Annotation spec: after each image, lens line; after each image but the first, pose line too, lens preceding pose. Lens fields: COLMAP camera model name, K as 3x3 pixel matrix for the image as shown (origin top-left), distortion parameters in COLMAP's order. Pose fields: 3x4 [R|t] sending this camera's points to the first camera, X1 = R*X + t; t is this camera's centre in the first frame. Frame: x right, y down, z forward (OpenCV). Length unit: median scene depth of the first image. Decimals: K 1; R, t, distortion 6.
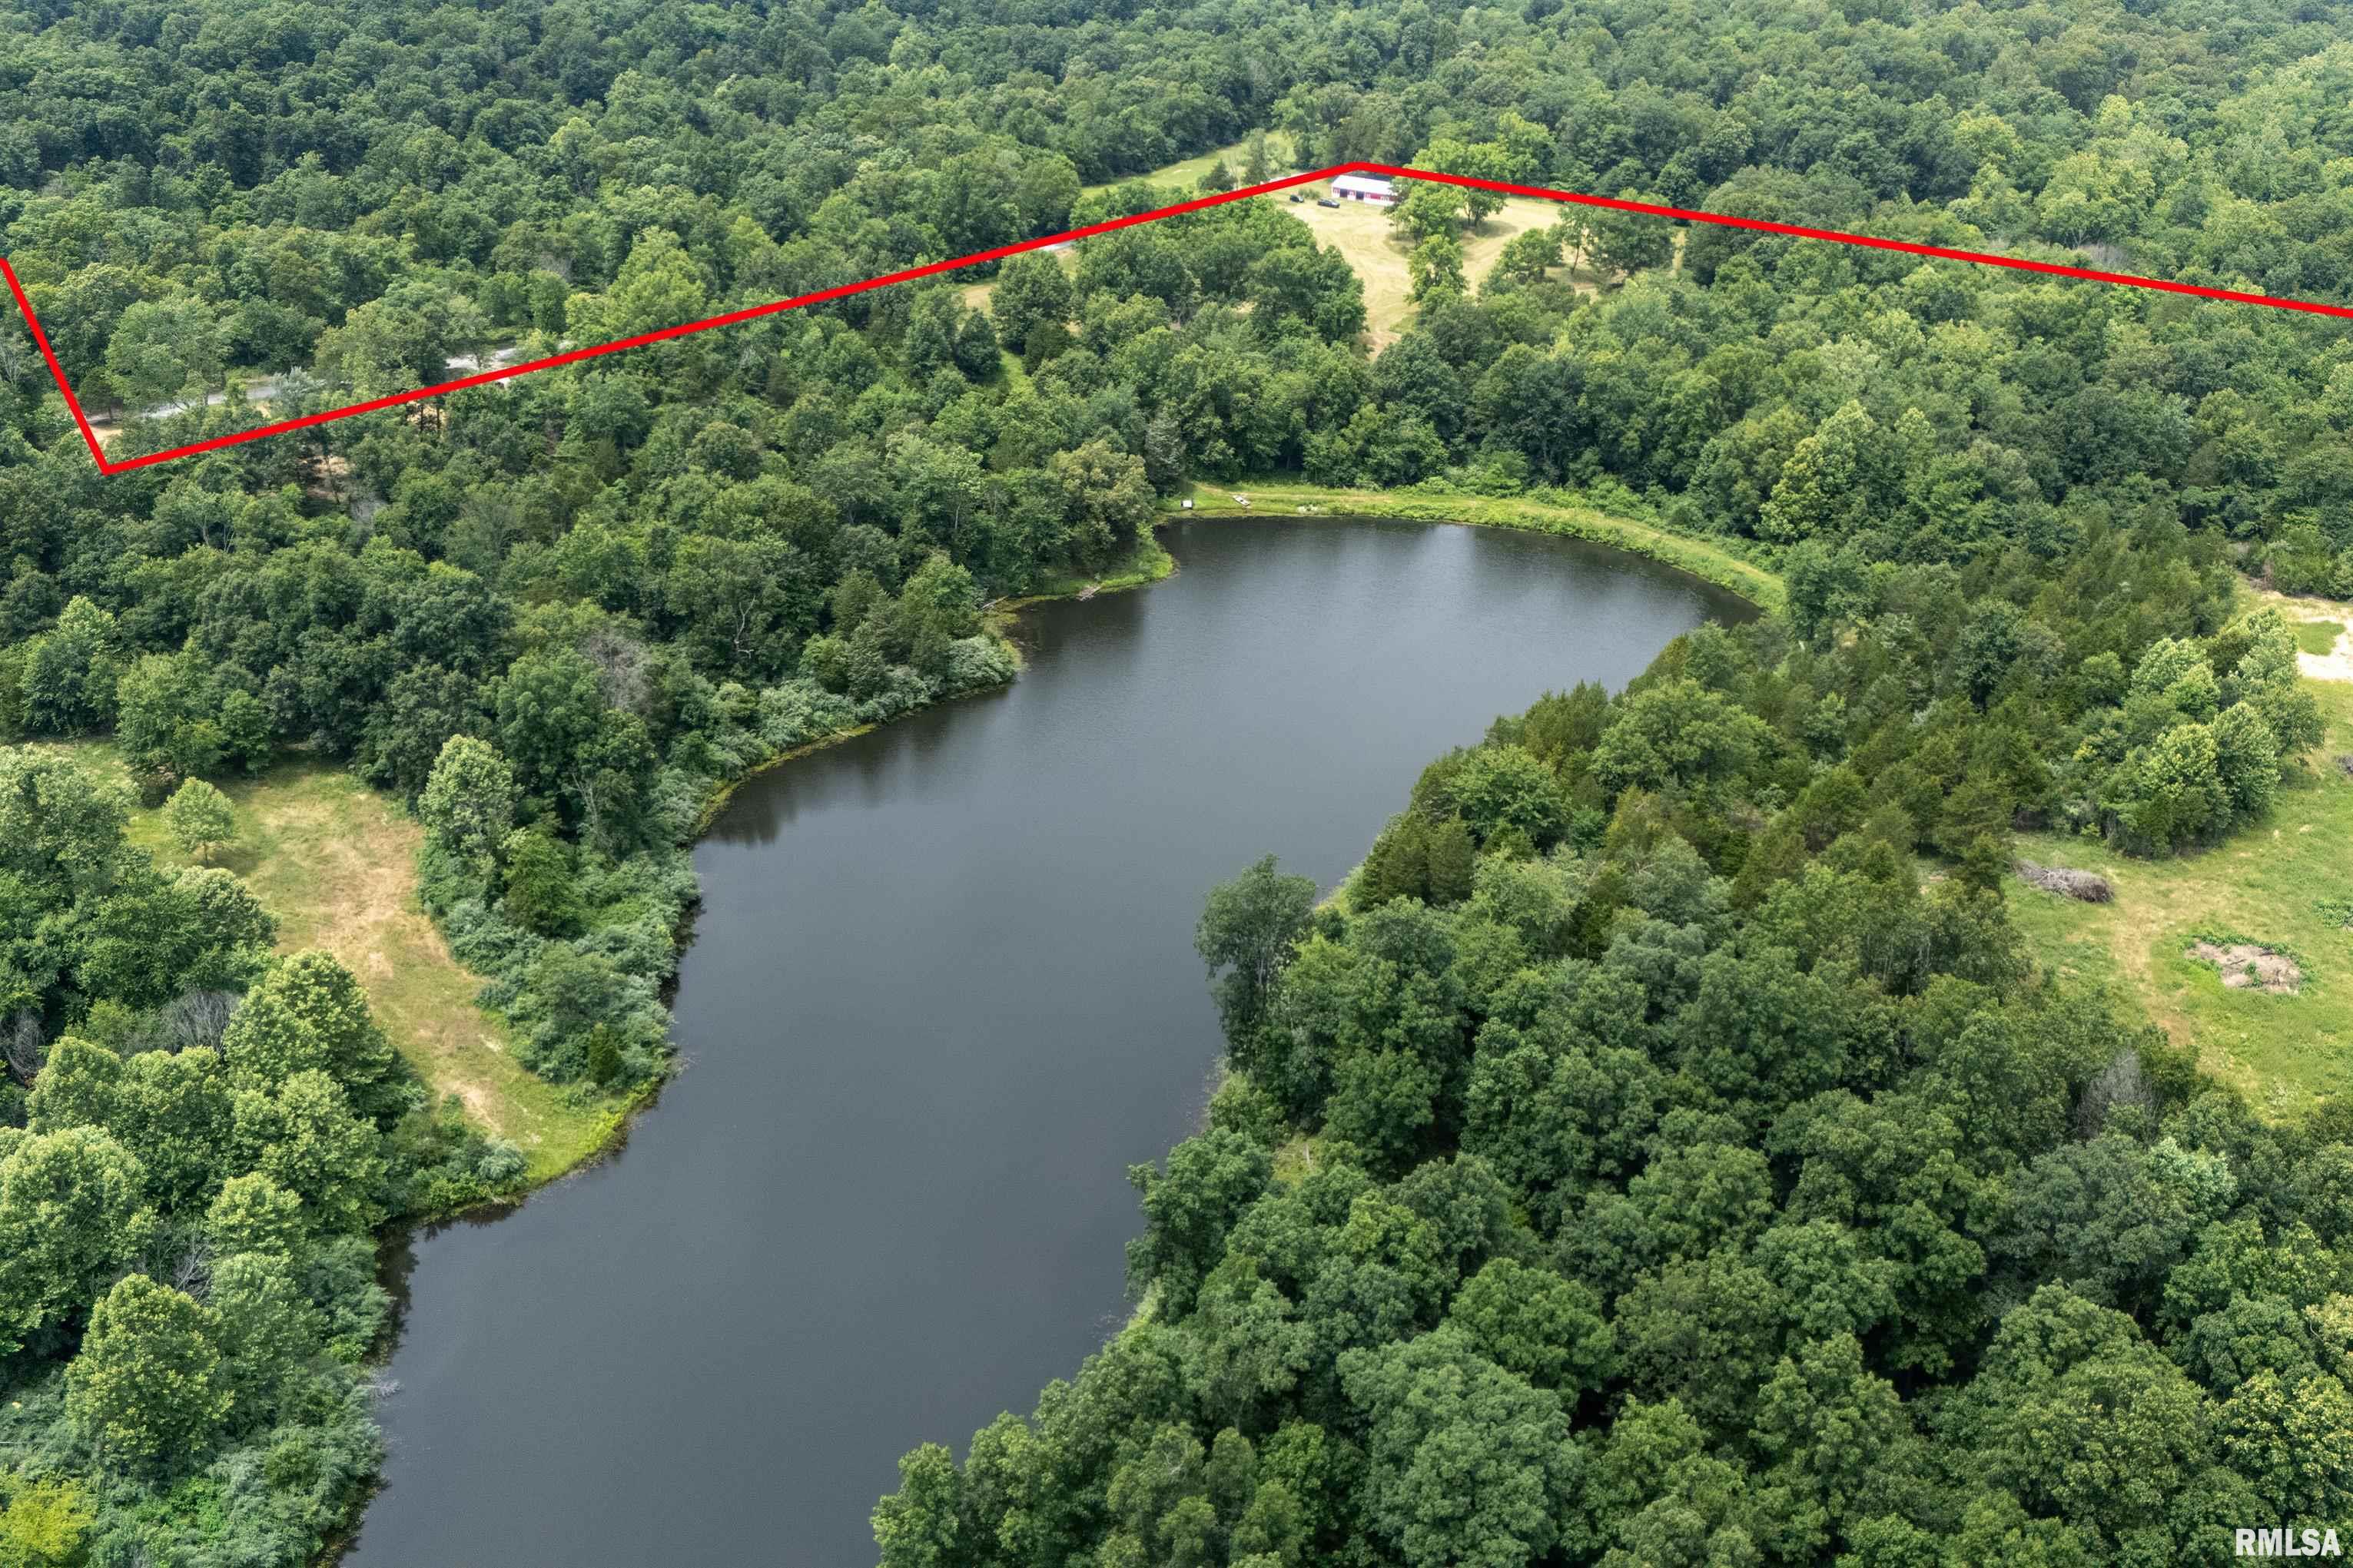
lens RADIAL K [[2048.4, 0, 1193.5], [0, 2048.4, 783.1], [0, 0, 1]] dist [0.111140, -0.131394]
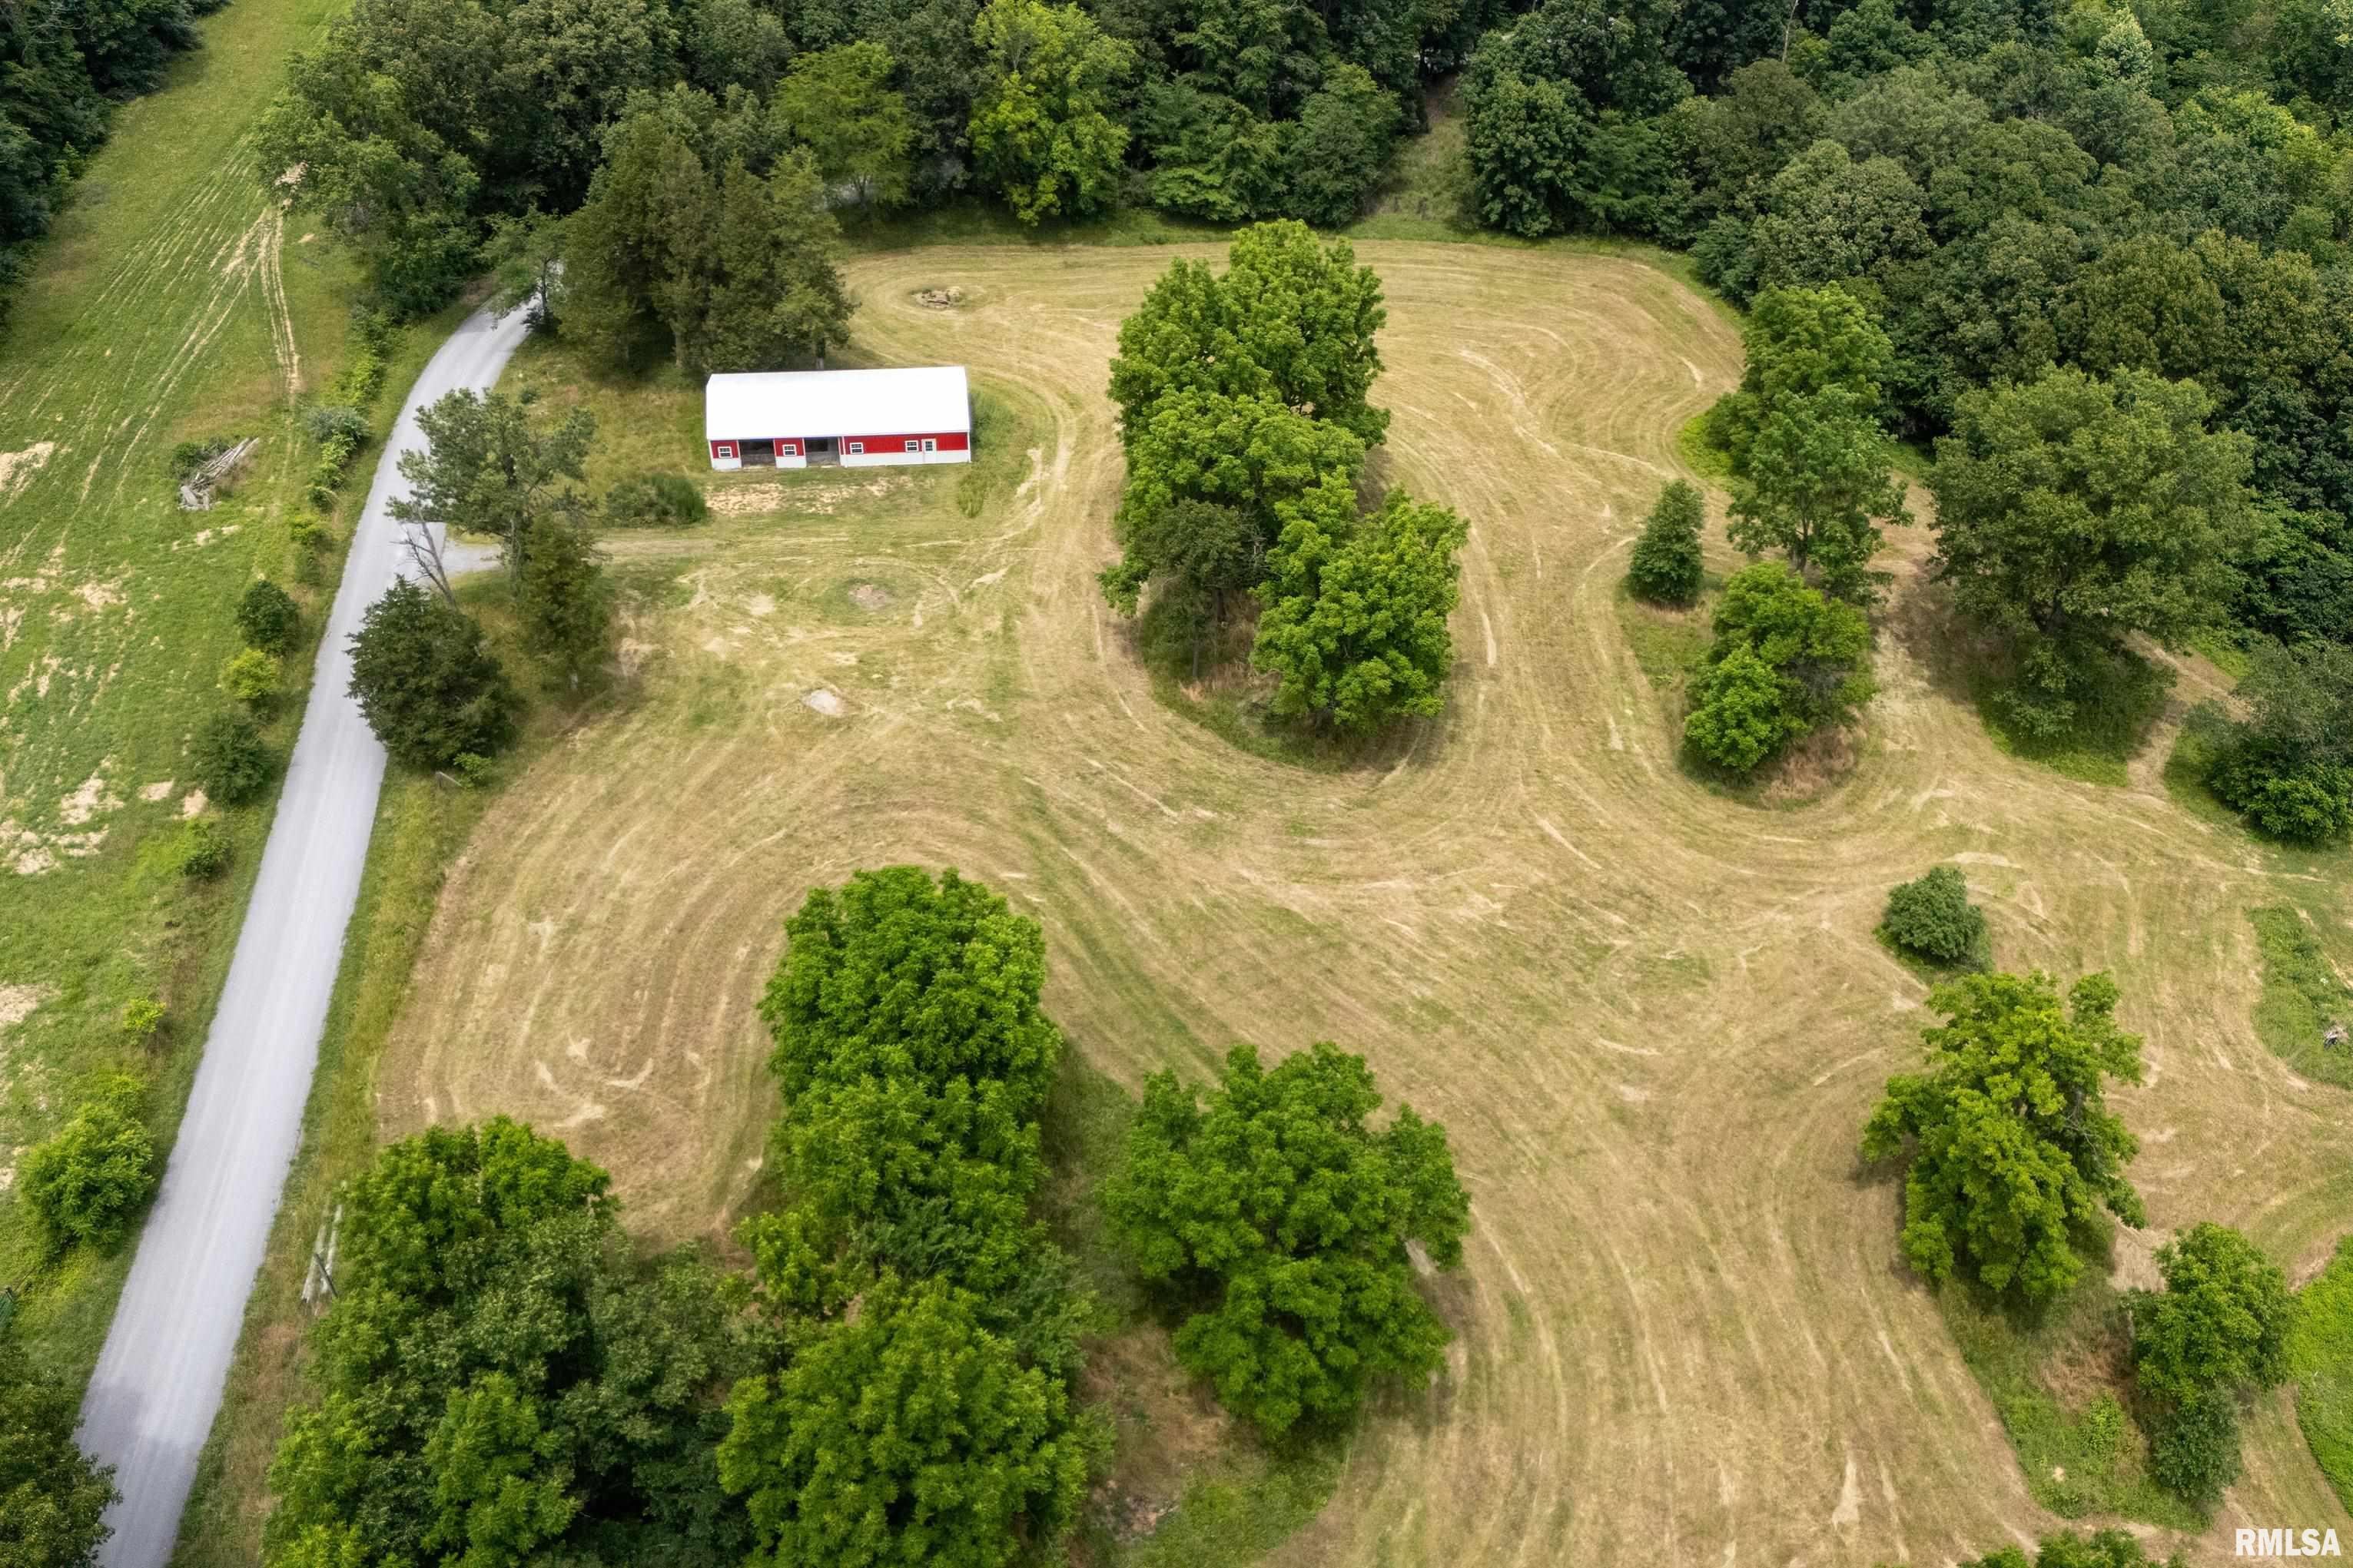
lens RADIAL K [[2048.4, 0, 1182.2], [0, 2048.4, 780.8], [0, 0, 1]] dist [0.111140, -0.131394]
pose [[0.768863, -0.412578, 0.488497, -0.061749], [0.290902, 0.906036, 0.307366, -0.474901], [-0.569408, -0.094218, 0.816638, 1.096638]]
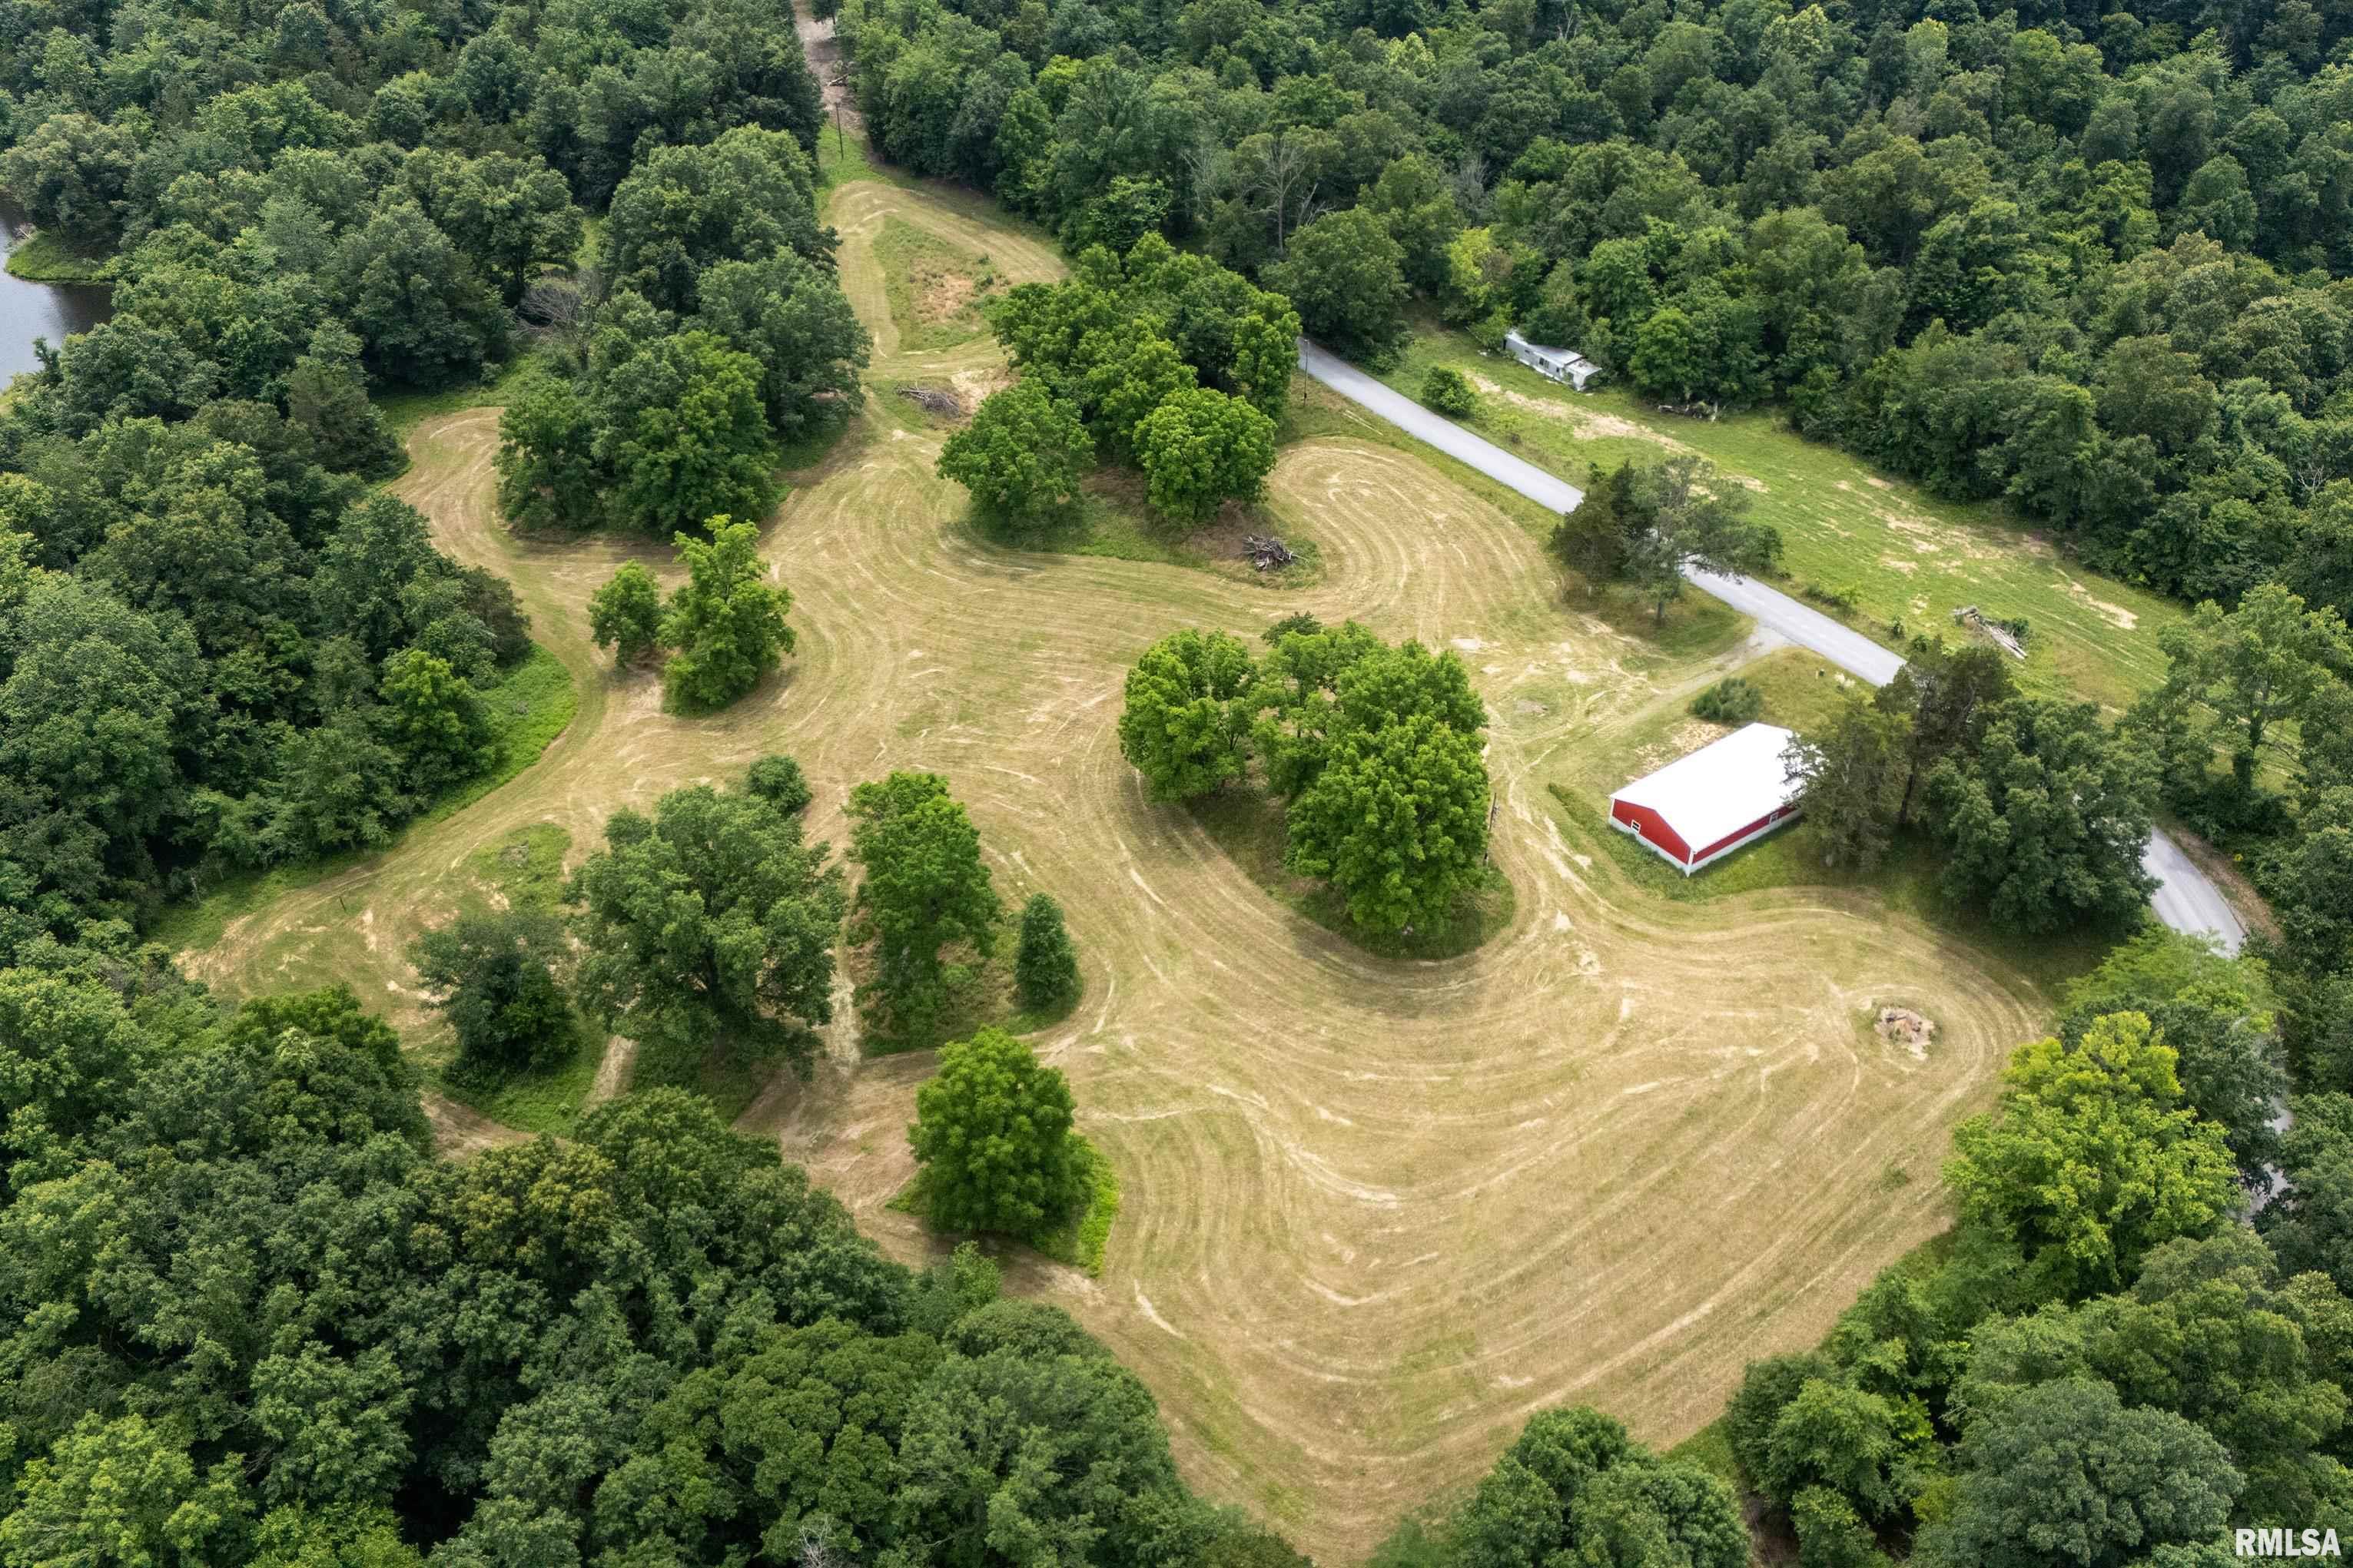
lens RADIAL K [[2048.4, 0, 1185.5], [0, 2048.4, 793.2], [0, 0, 1]] dist [0.111140, -0.131394]
pose [[-0.339494, 0.537396, -0.771978, 0.577898], [-0.457311, 0.622890, 0.634724, -0.699523], [0.821955, 0.568519, 0.034290, 1.378064]]
